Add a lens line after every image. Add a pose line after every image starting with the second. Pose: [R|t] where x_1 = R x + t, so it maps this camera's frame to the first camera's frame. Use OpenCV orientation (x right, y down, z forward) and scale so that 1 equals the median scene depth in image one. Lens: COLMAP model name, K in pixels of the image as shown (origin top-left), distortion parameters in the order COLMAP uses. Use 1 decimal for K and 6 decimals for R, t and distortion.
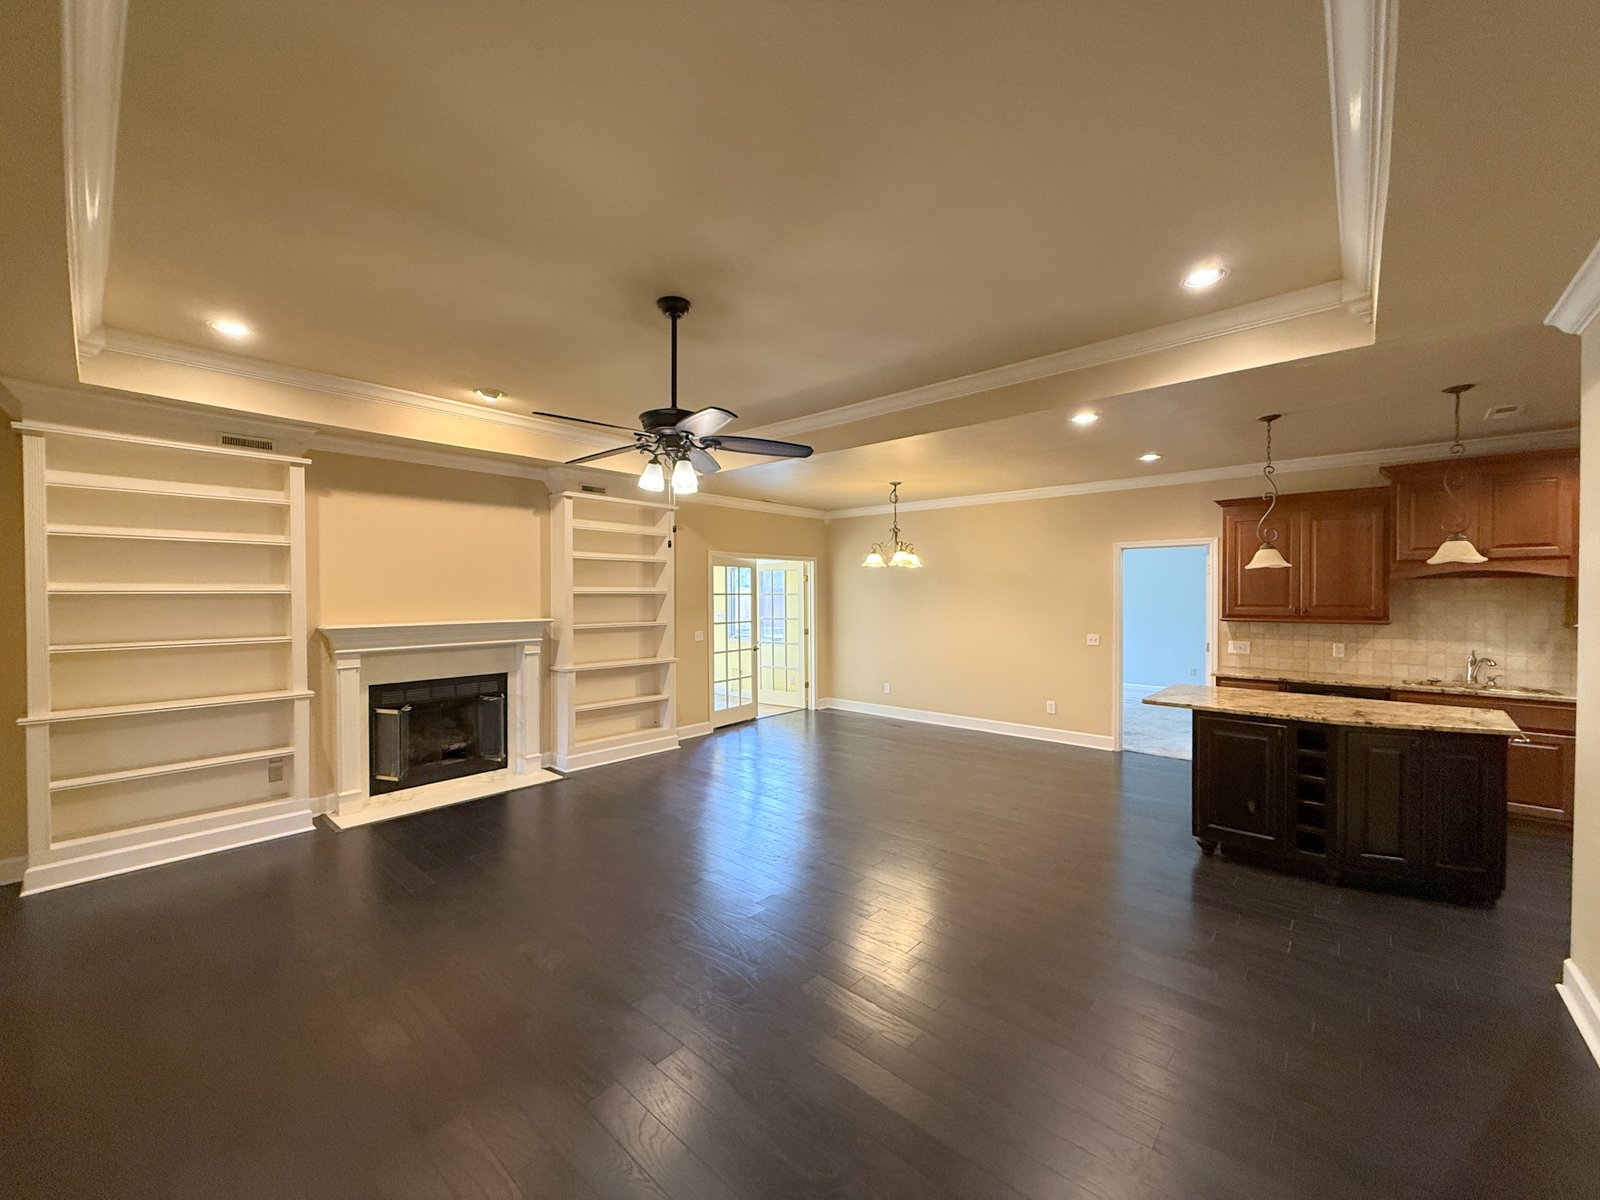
lens RADIAL K [[637.0, 0, 796.2], [0, 637.0, 597.8], [0, 0, 1]] dist [0.002579, 0.000240]
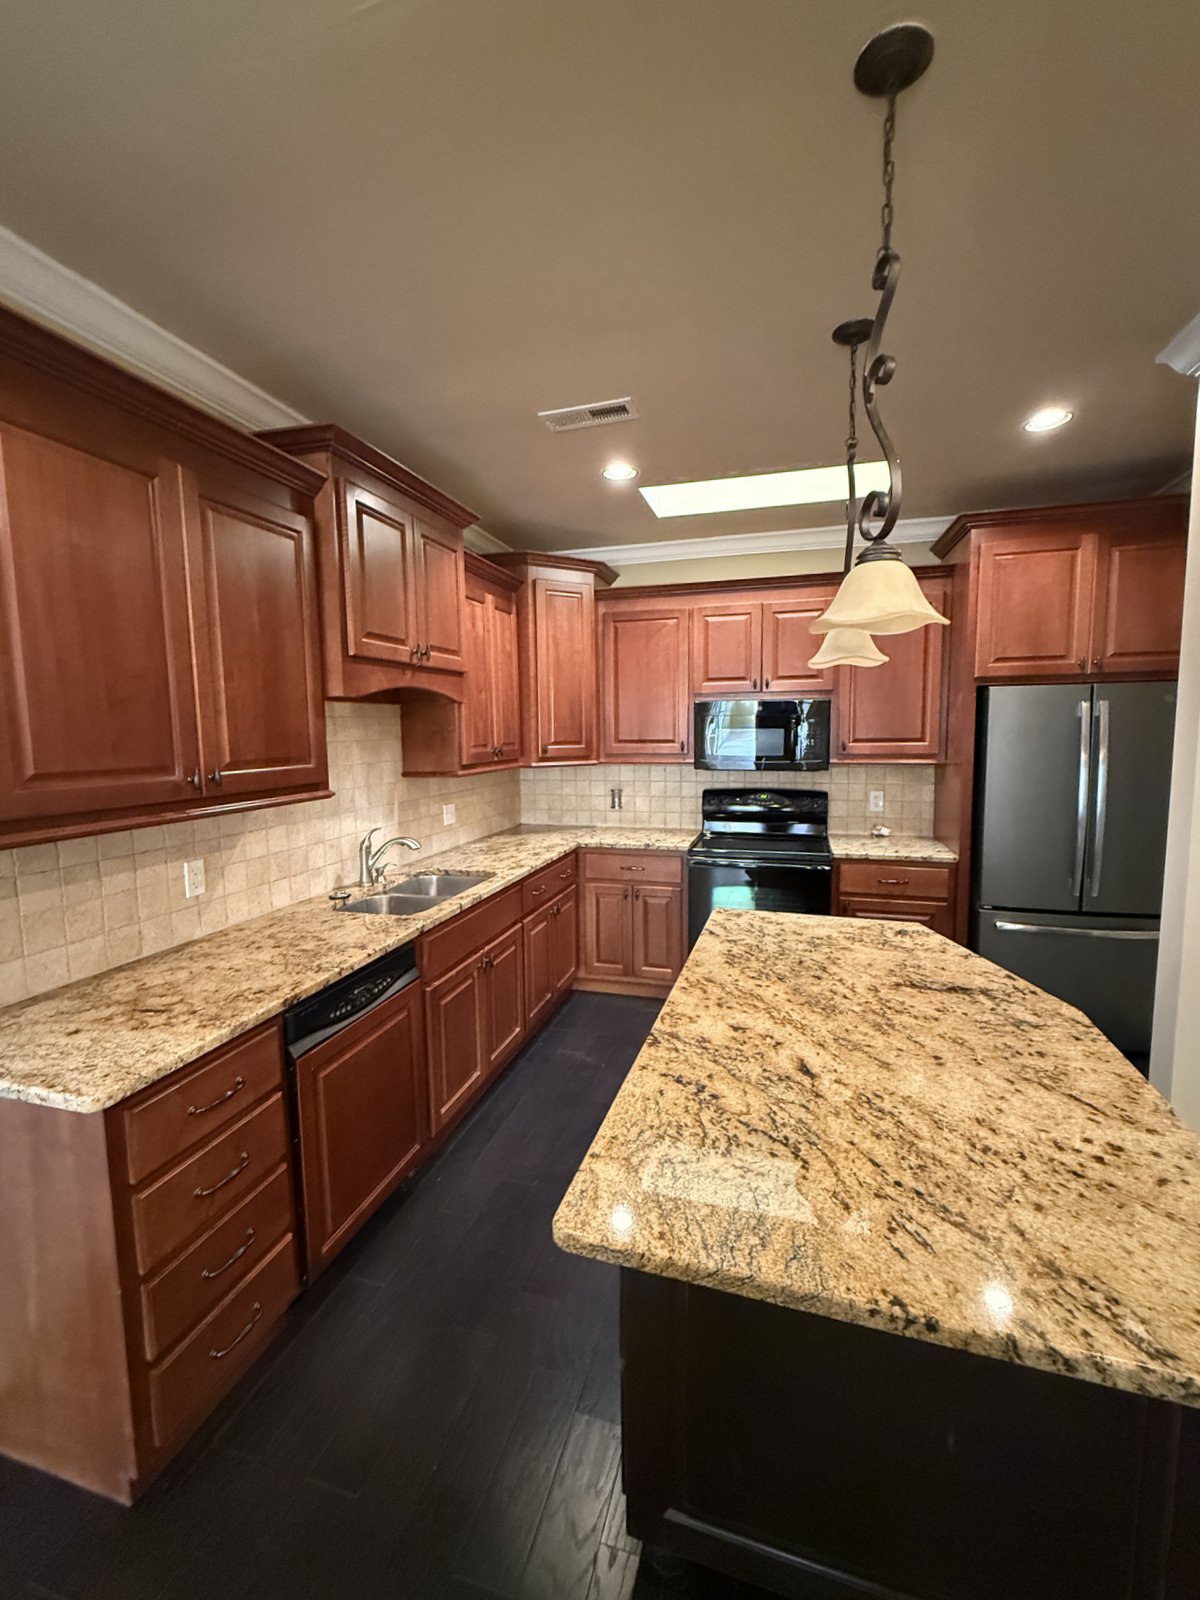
lens RADIAL K [[664.3, 0, 599.2], [0, 664.3, 795.5], [0, 0, 1]] dist [-0.000160, 0.000001]
pose [[-0.430830, -0.084554, 0.898463, 0.418005], [0.021940, 0.994325, 0.104096, -0.003871], [-0.902166, 0.064560, -0.426530, 1.014487]]
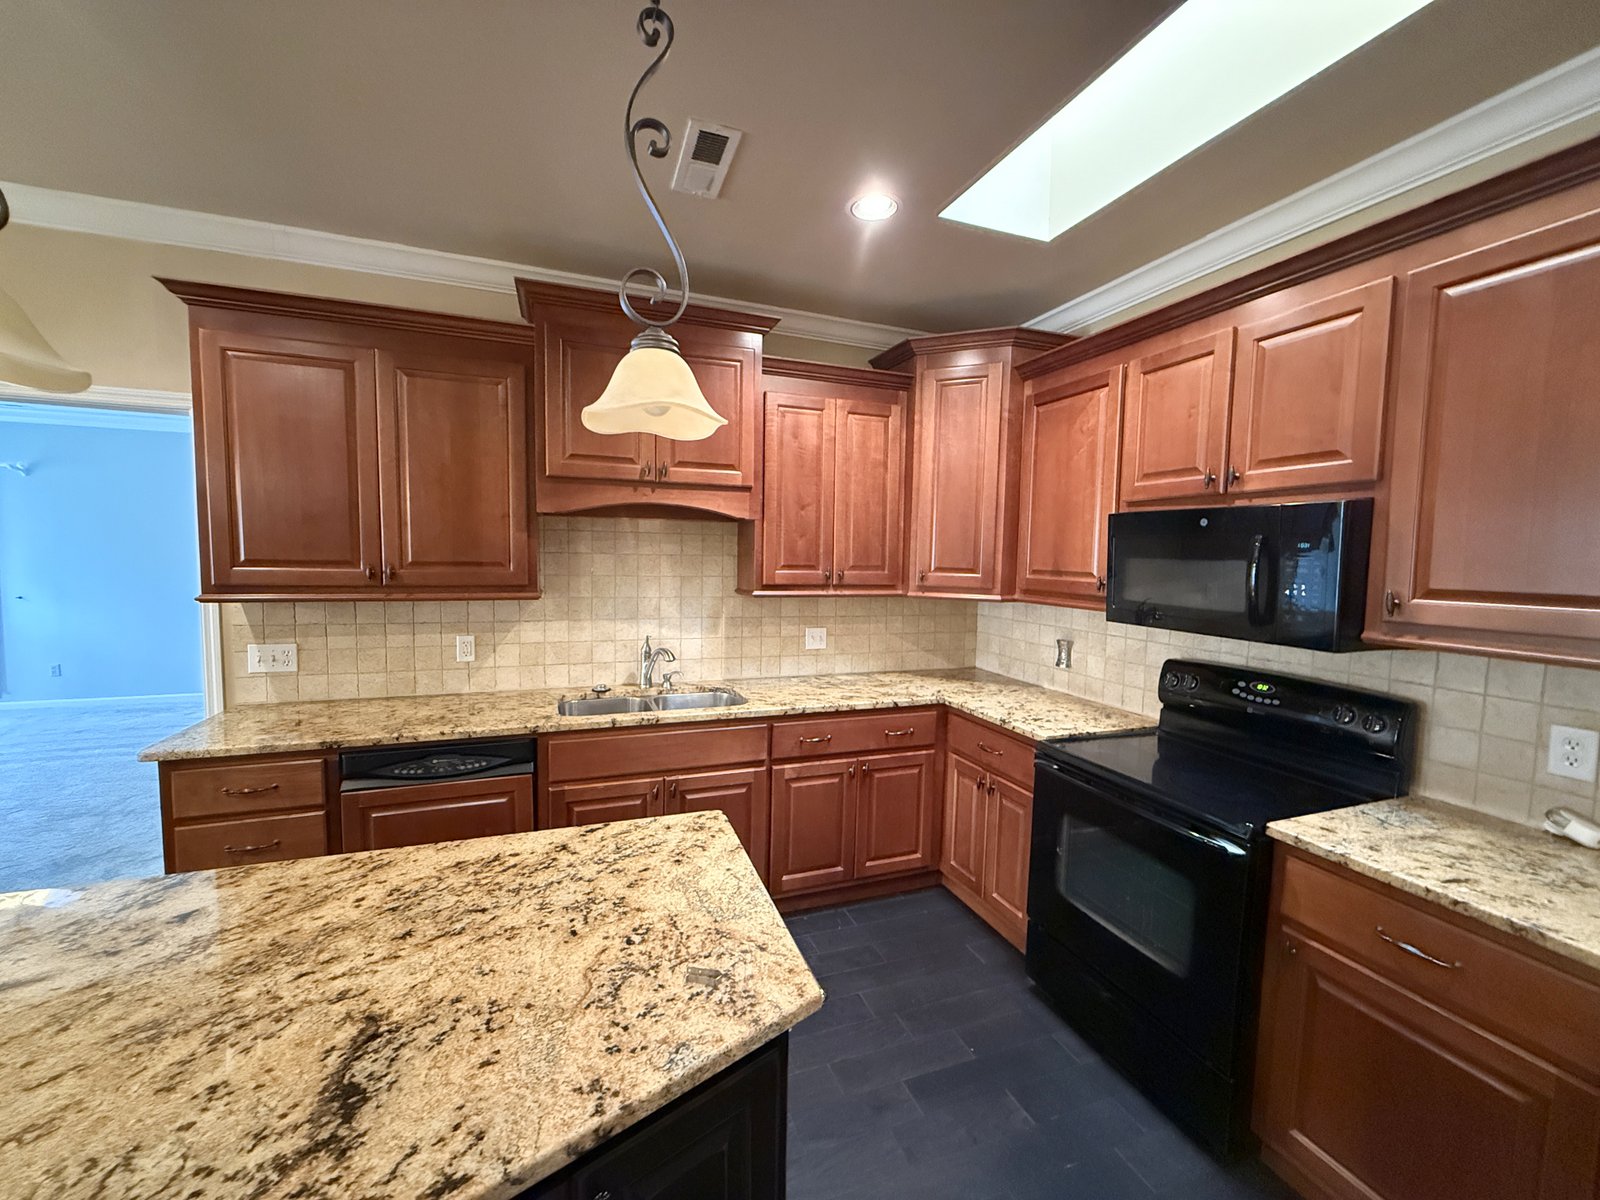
lens RADIAL K [[637.0, 0, 796.2], [0, 637.0, 597.8], [0, 0, 1]] dist [0.002579, 0.000240]
pose [[0.465827, -0.052301, 0.883329, 0.555670], [-0.011167, 0.997825, 0.064969, 0.004489], [-0.884805, -0.040128, 0.464230, 0.559154]]
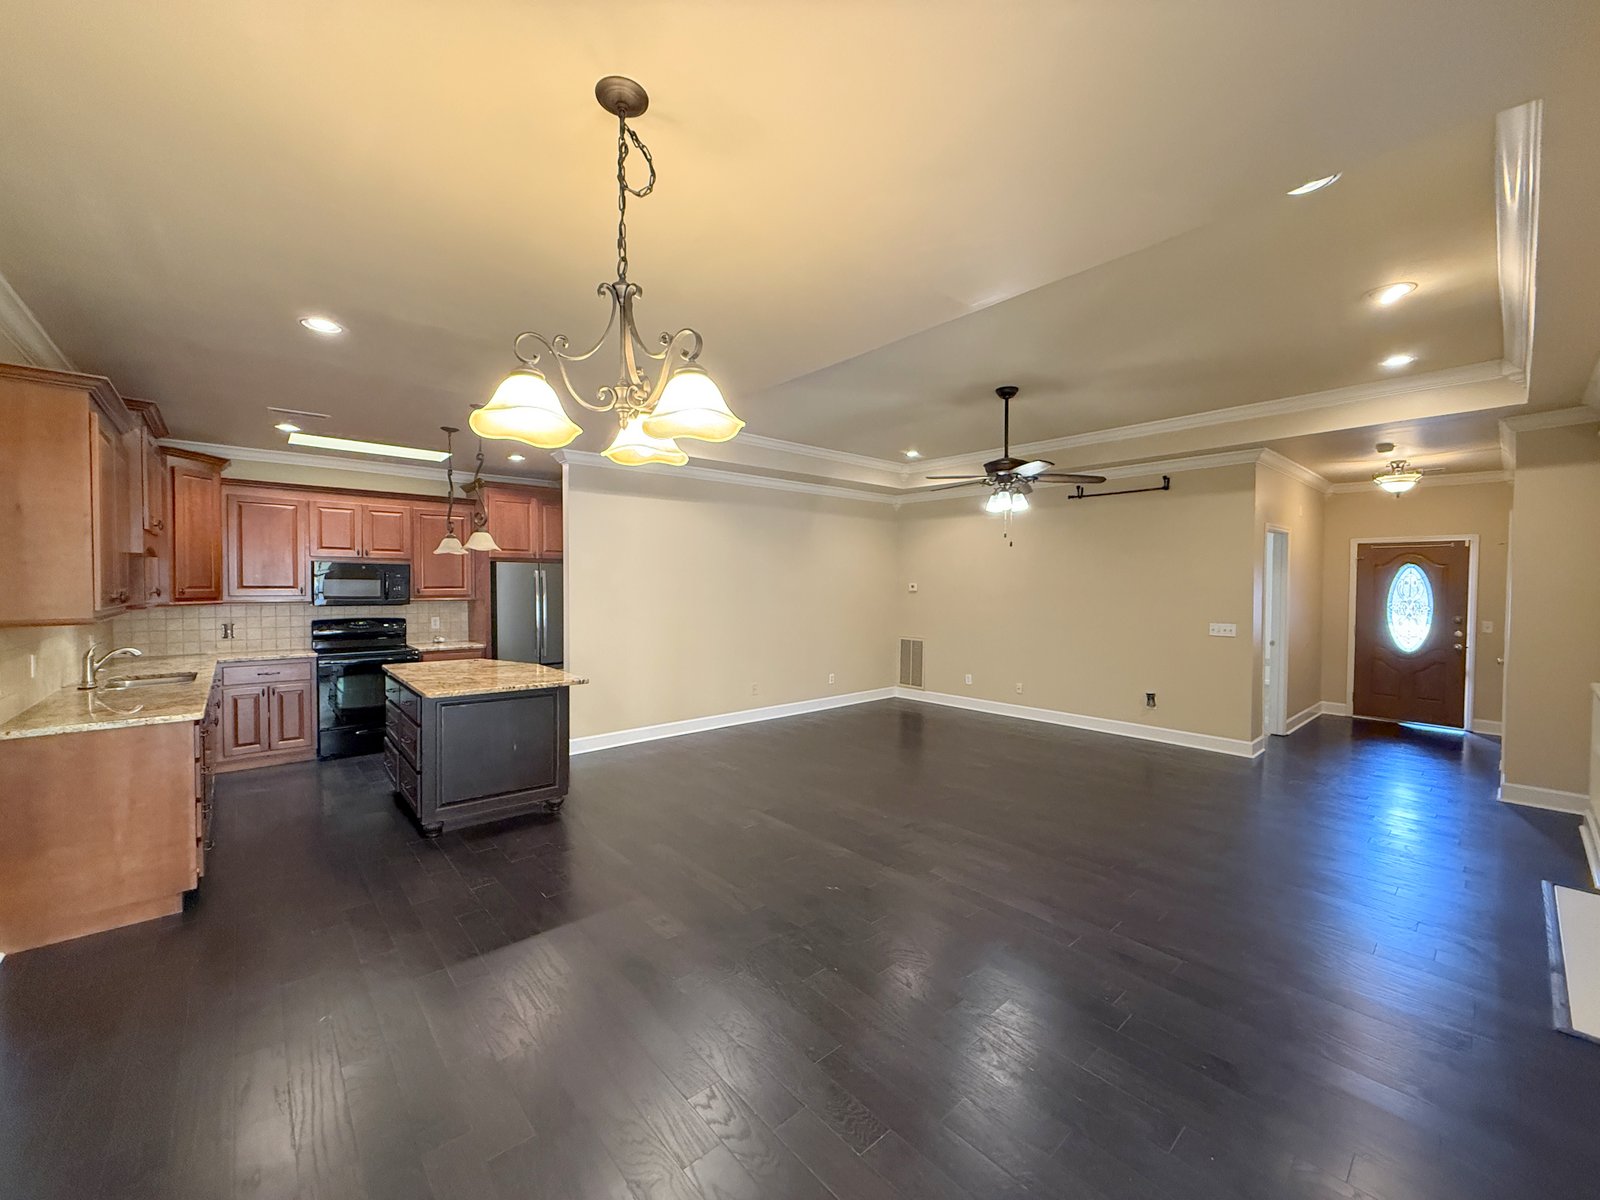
lens RADIAL K [[637.0, 0, 796.2], [0, 637.0, 597.8], [0, 0, 1]] dist [0.002579, 0.000240]
pose [[-0.992990, -0.004701, 0.118105, 0.081677], [-0.001161, 0.999548, 0.030027, 0.000191], [-0.118193, 0.029680, -0.992547, 1.611948]]
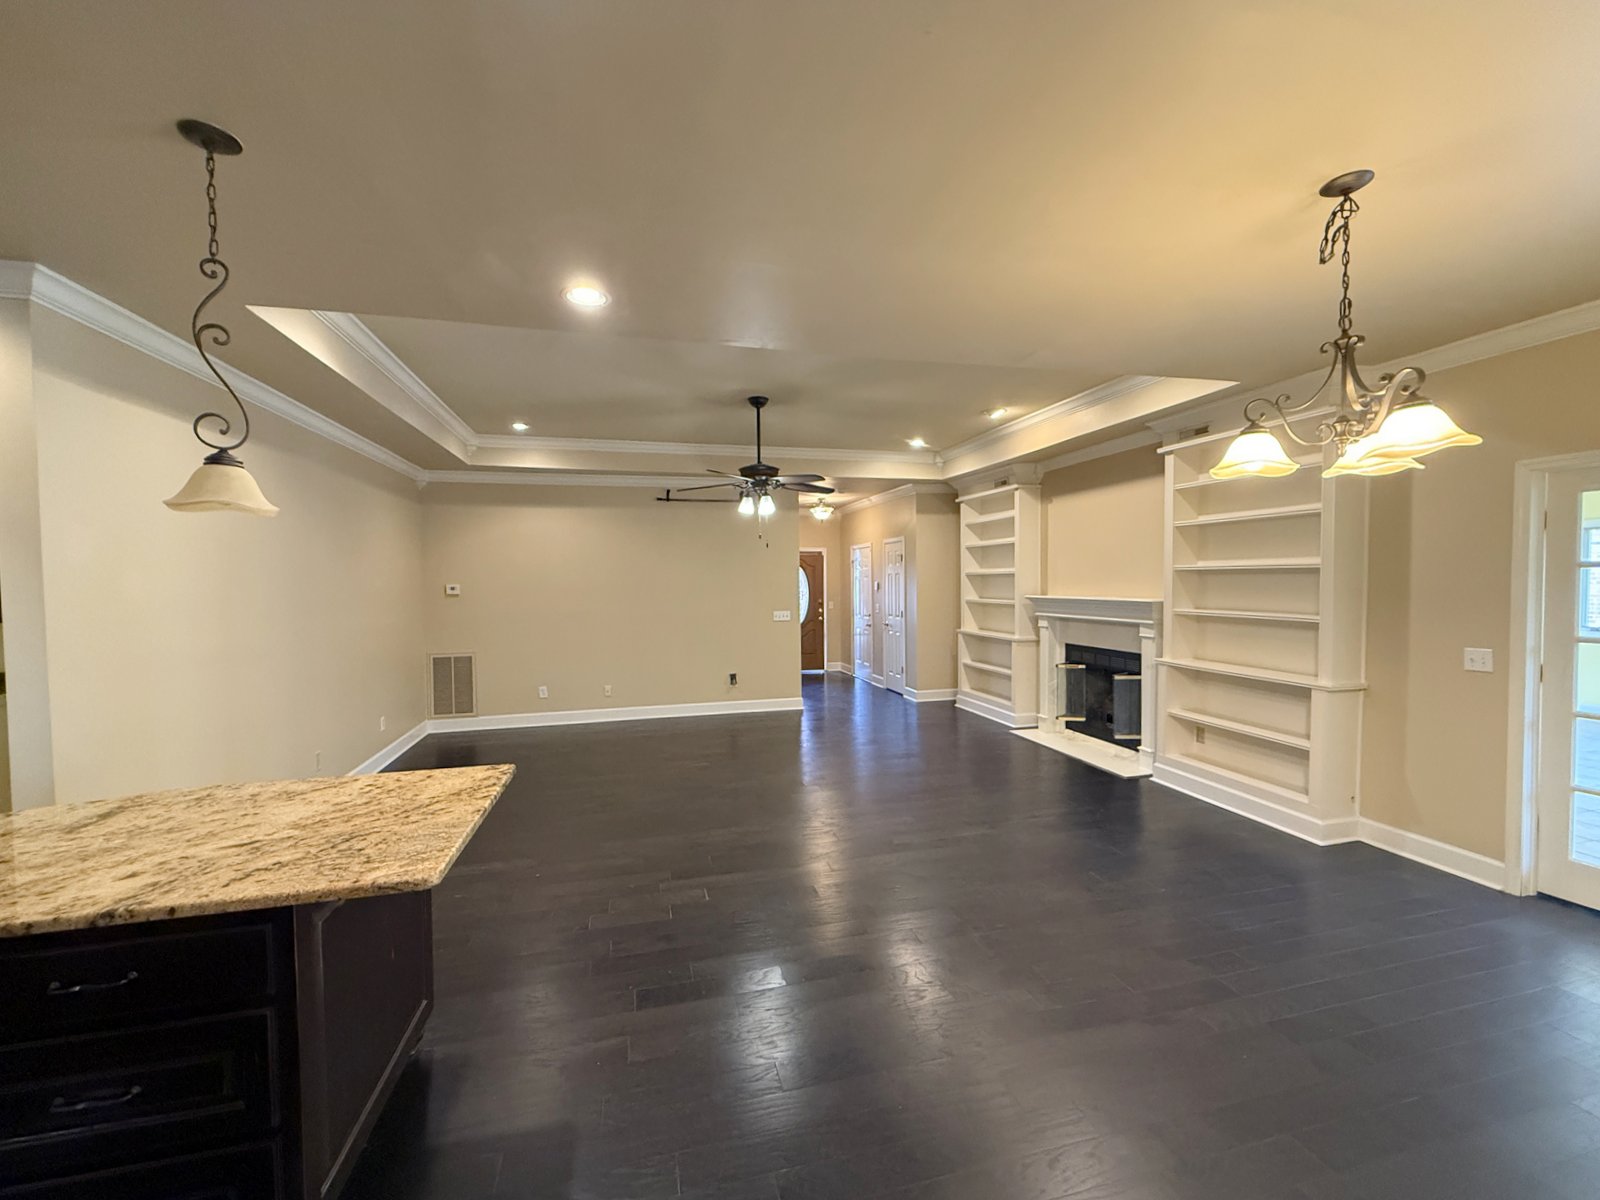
lens RADIAL K [[651.0, 0, 800.0], [0, 651.0, 600.0], [0, 0, 1]] dist [0.000341, -0.000387]
pose [[-0.552036, 0.033616, -0.833143, 0.718653], [0.004865, 0.999300, 0.037097, -0.002424], [0.833806, 0.016426, -0.551813, 1.248277]]
